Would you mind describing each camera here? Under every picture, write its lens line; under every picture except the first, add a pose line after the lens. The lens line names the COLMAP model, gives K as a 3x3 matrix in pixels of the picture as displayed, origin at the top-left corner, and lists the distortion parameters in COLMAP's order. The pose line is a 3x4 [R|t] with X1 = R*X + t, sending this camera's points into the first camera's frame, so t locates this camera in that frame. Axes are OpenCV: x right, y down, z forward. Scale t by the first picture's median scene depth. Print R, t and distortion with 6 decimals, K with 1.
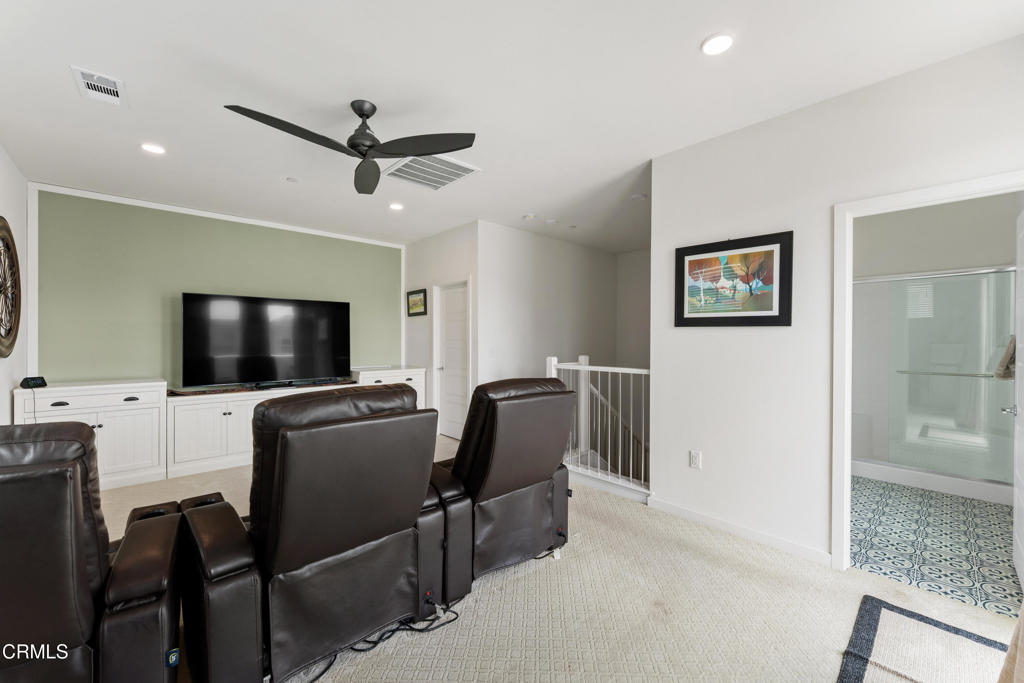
lens RADIAL K [[414.5, 0, 512.0], [0, 414.5, 341.5], [0, 0, 1]] dist [-0.000199, 0.000049]
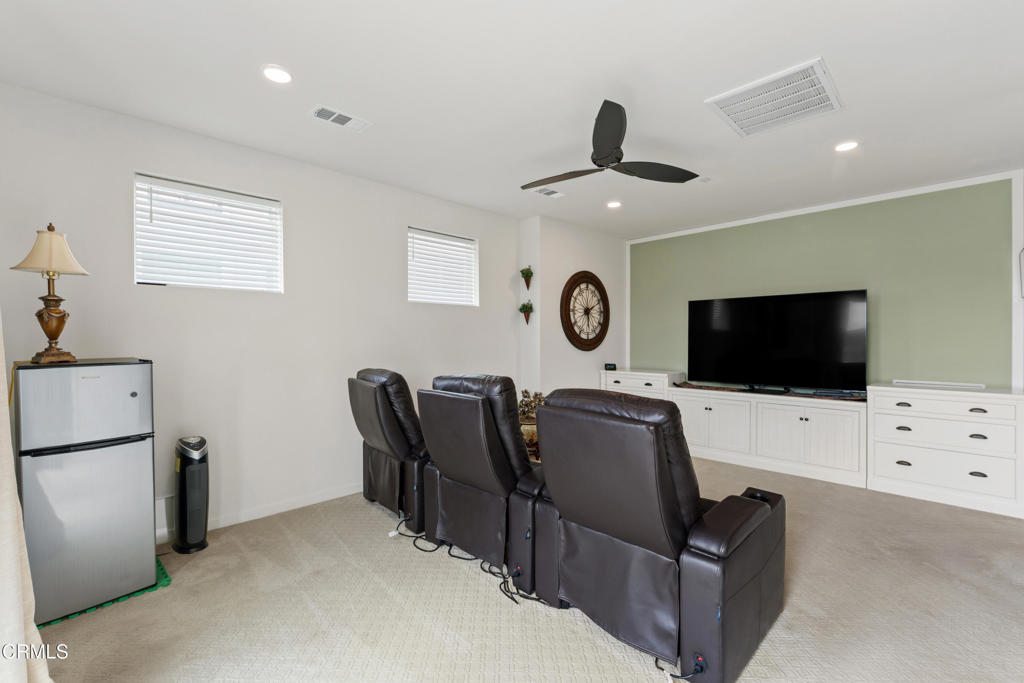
lens RADIAL K [[448.5, 0, 512.0], [0, 448.5, 341.5], [0, 0, 1]] dist [0.019726, 0.000081]
pose [[0.034332, 0.000410, -0.999410, 0.531273], [-0.004384, 0.999990, 0.000259, -0.000269], [0.999401, 0.004372, 0.034334, 0.492661]]
